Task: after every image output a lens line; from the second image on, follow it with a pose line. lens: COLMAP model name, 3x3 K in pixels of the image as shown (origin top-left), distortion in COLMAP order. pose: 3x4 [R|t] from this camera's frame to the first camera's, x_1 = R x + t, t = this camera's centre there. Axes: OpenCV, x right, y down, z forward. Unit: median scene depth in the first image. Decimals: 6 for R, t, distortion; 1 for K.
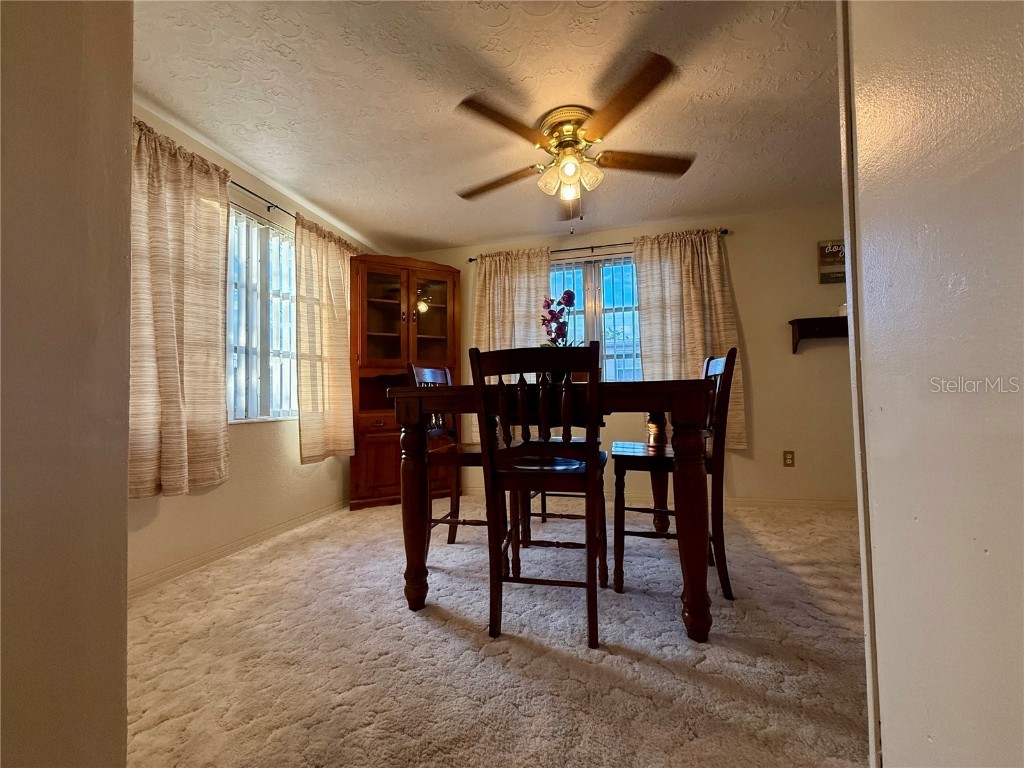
lens RADIAL K [[407.2, 0, 515.3], [0, 407.2, 383.4], [0, 0, 1]] dist [-0.002071, 0.000037]
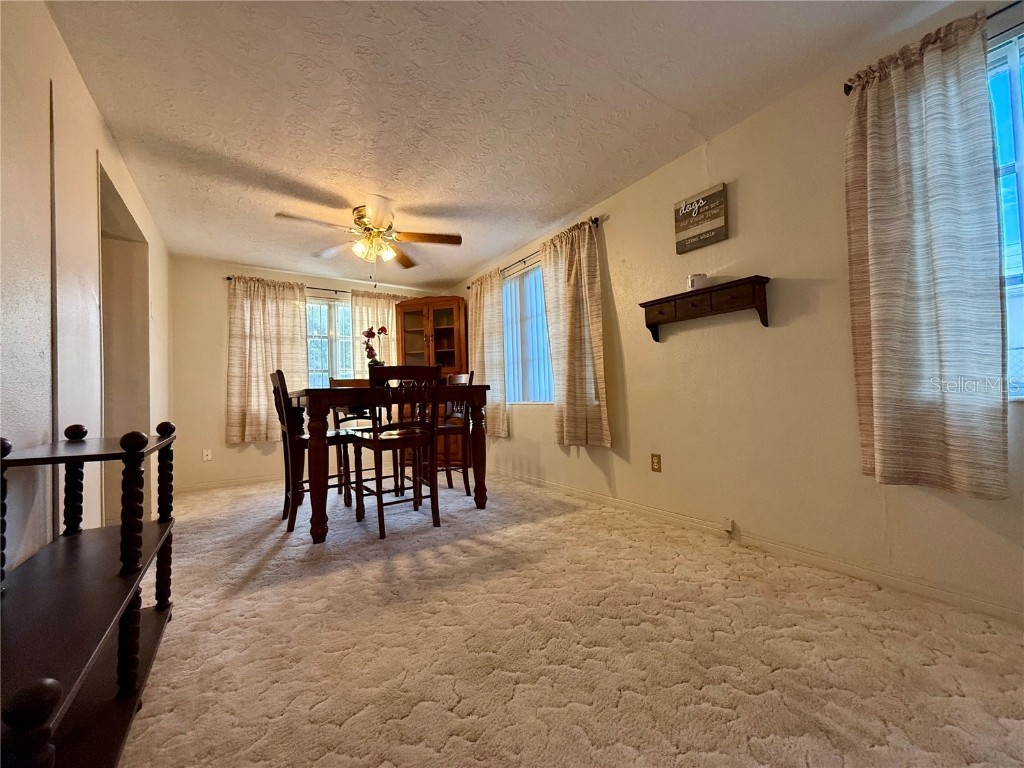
lens RADIAL K [[407.2, 0, 515.3], [0, 407.2, 383.4], [0, 0, 1]] dist [-0.002071, 0.000037]
pose [[0.738941, -0.024255, -0.673333, 1.185960], [0.041691, 0.999083, 0.009763, -0.007129], [0.672479, -0.035287, 0.739275, 0.177458]]
